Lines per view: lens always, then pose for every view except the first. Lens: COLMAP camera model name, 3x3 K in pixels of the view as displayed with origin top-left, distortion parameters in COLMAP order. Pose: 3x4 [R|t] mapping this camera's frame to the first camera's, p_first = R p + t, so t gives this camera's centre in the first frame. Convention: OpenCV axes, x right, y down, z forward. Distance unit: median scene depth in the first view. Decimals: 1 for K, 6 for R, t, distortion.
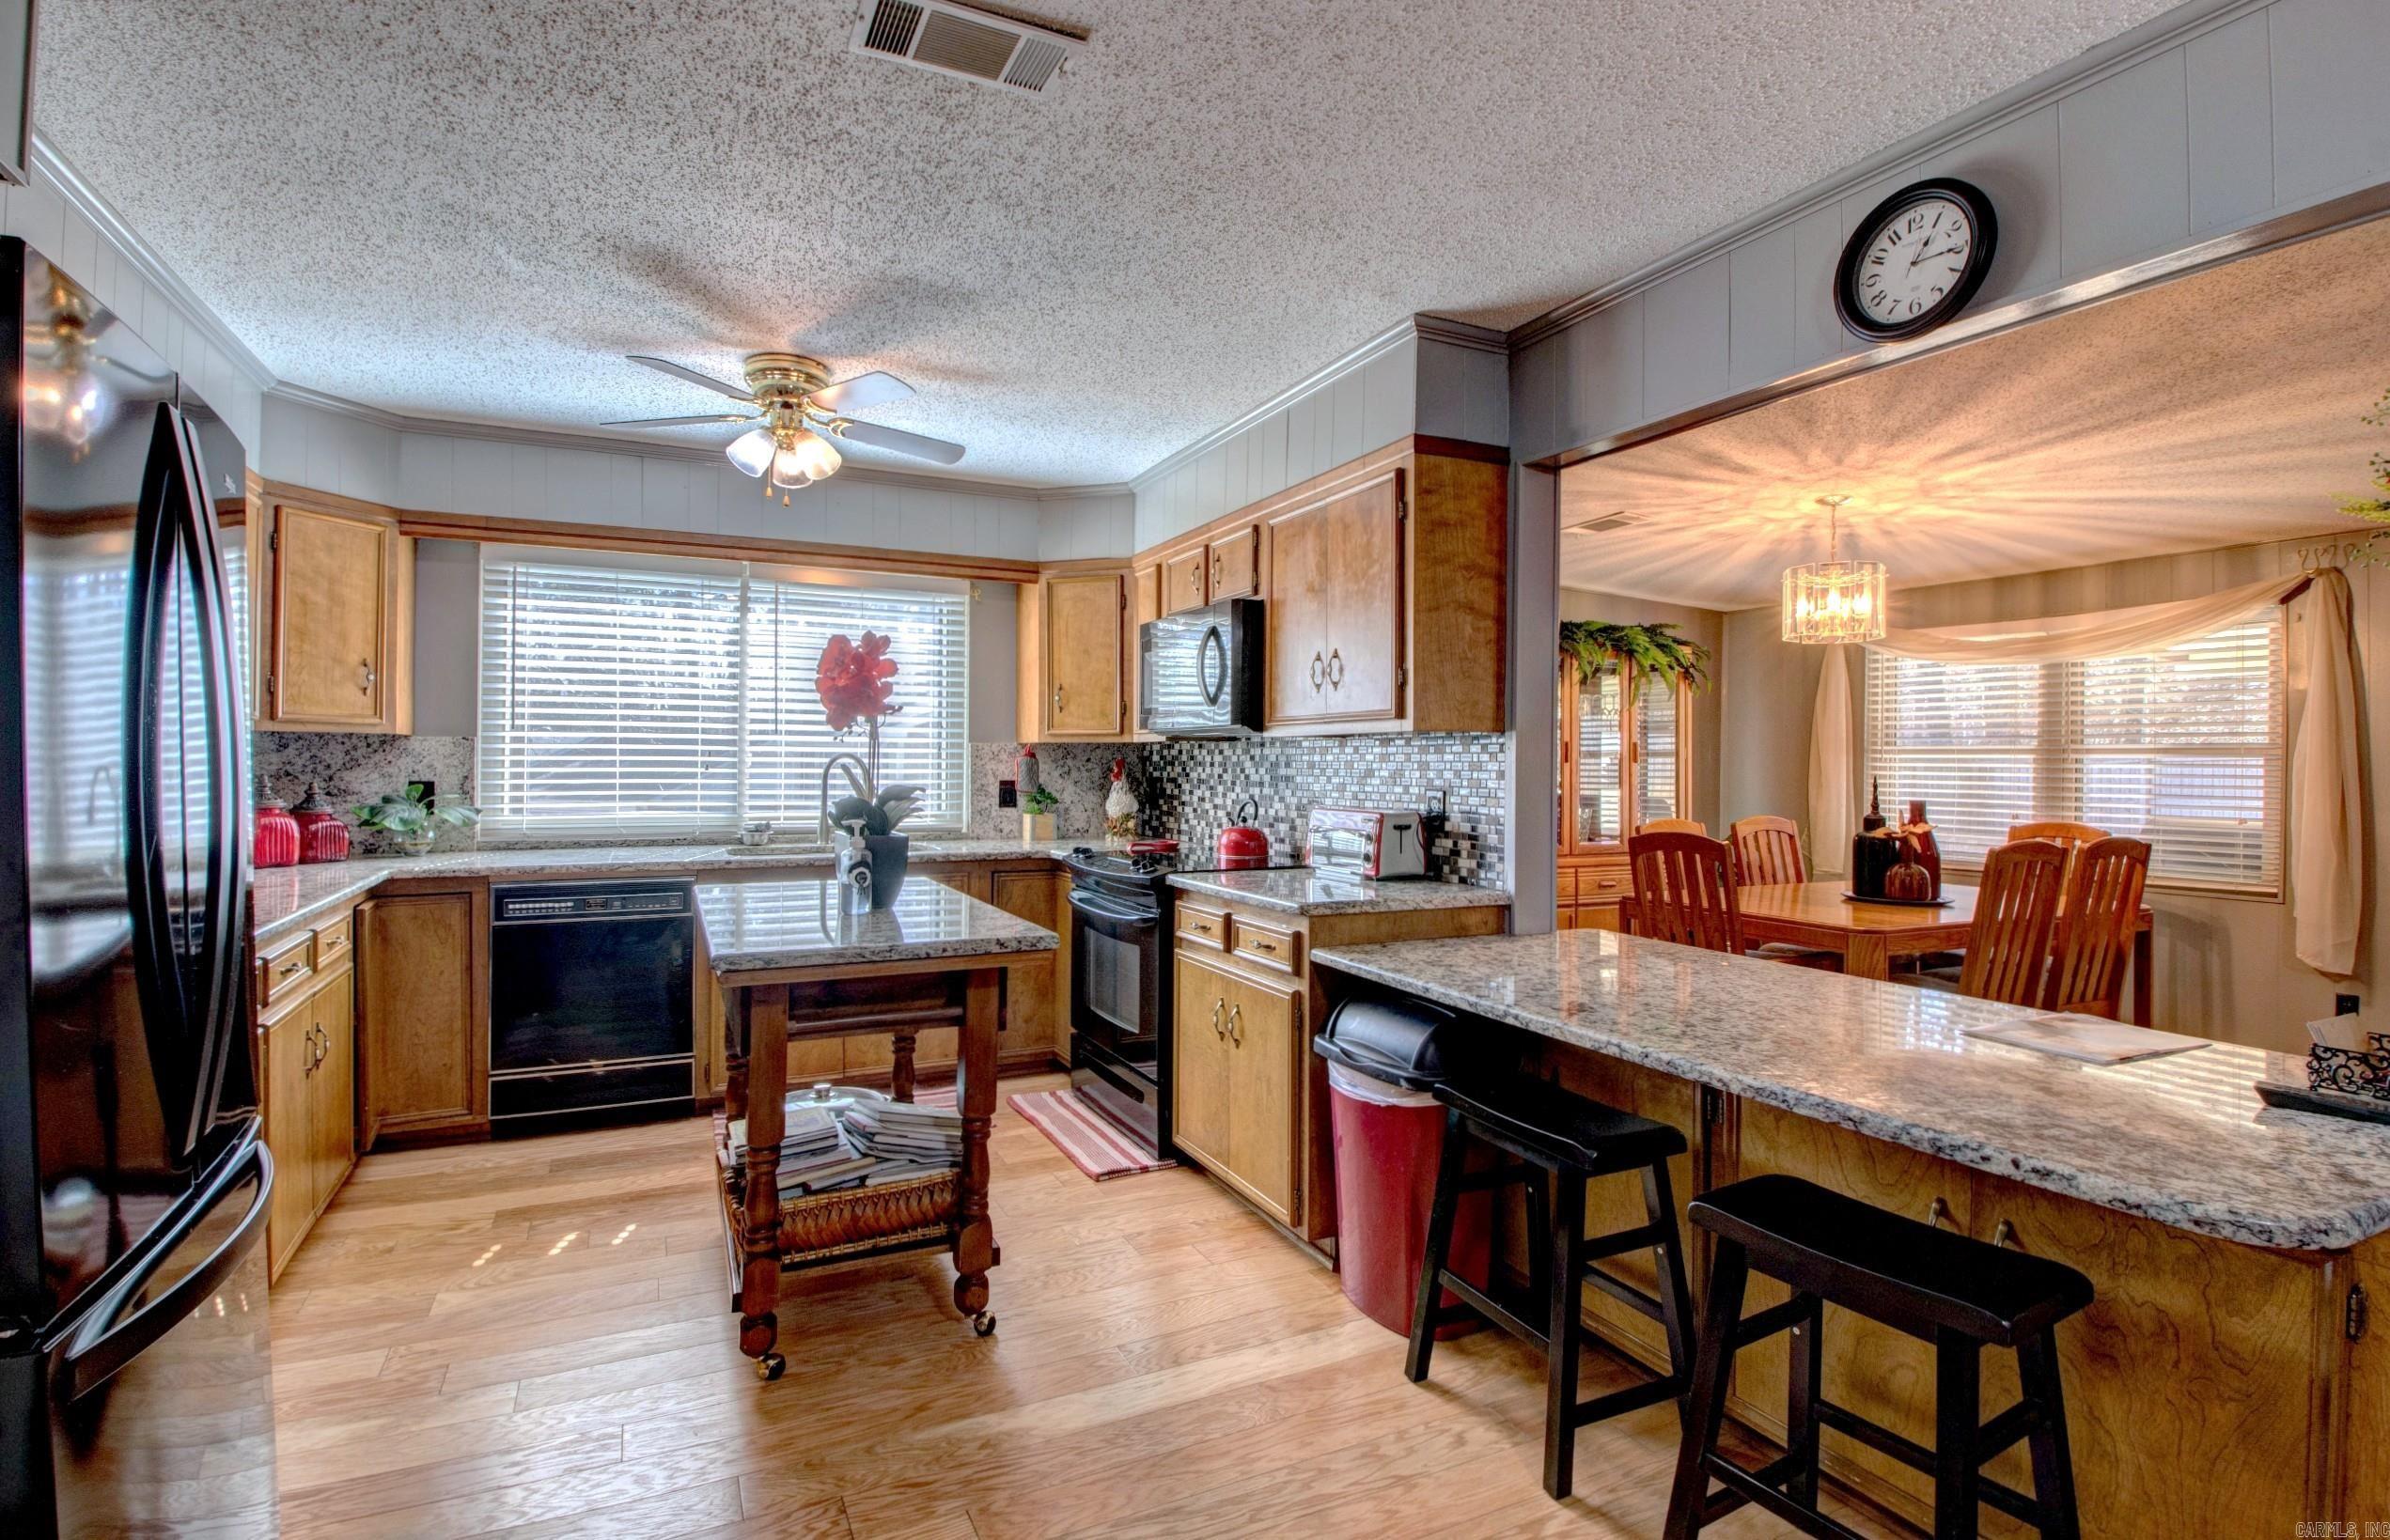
lens RADIAL K [[1084.9, 0, 1266.9], [0, 1084.9, 751.7], [0, 0, 1]] dist [0.039881, -0.042438]
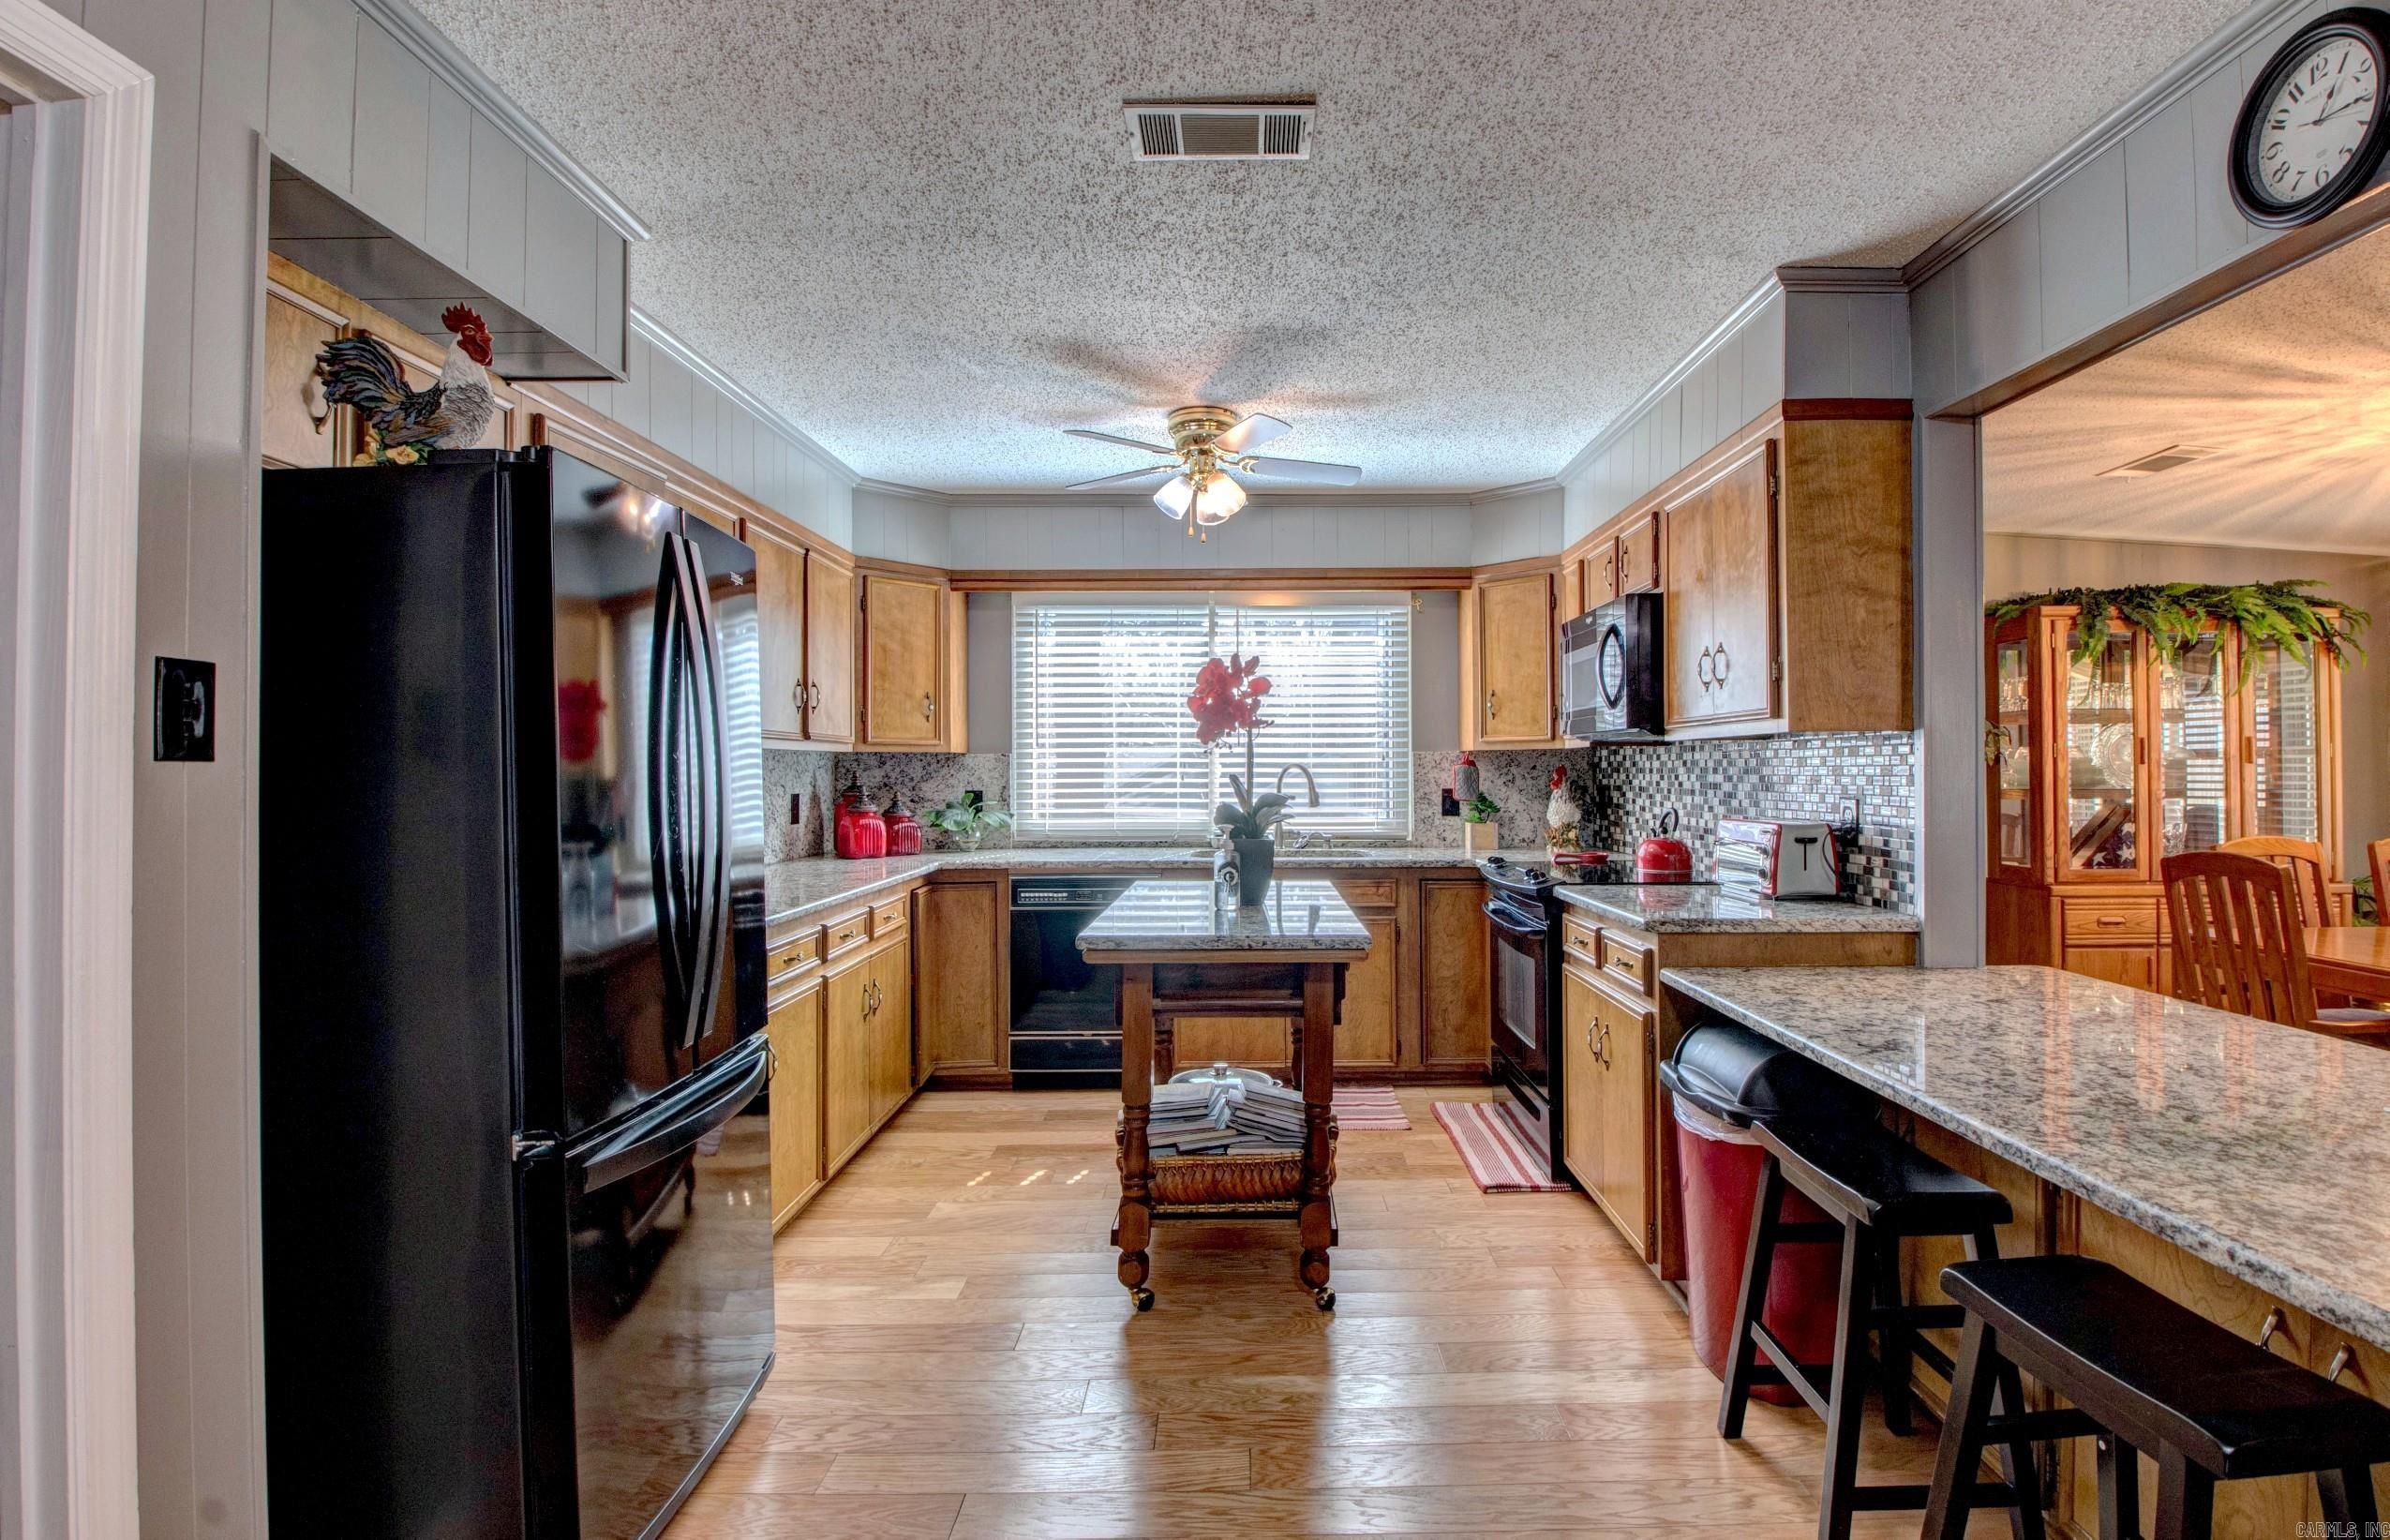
lens RADIAL K [[1158.6, 0, 1326.5], [0, 1158.6, 752.6], [0, 0, 1]] dist [0.022039, -0.030181]
pose [[0.910826, -0.015644, -0.412494, 0.172132], [0.013376, 0.999875, -0.008387, 0.000985], [0.412573, 0.002122, 0.910922, -0.023867]]
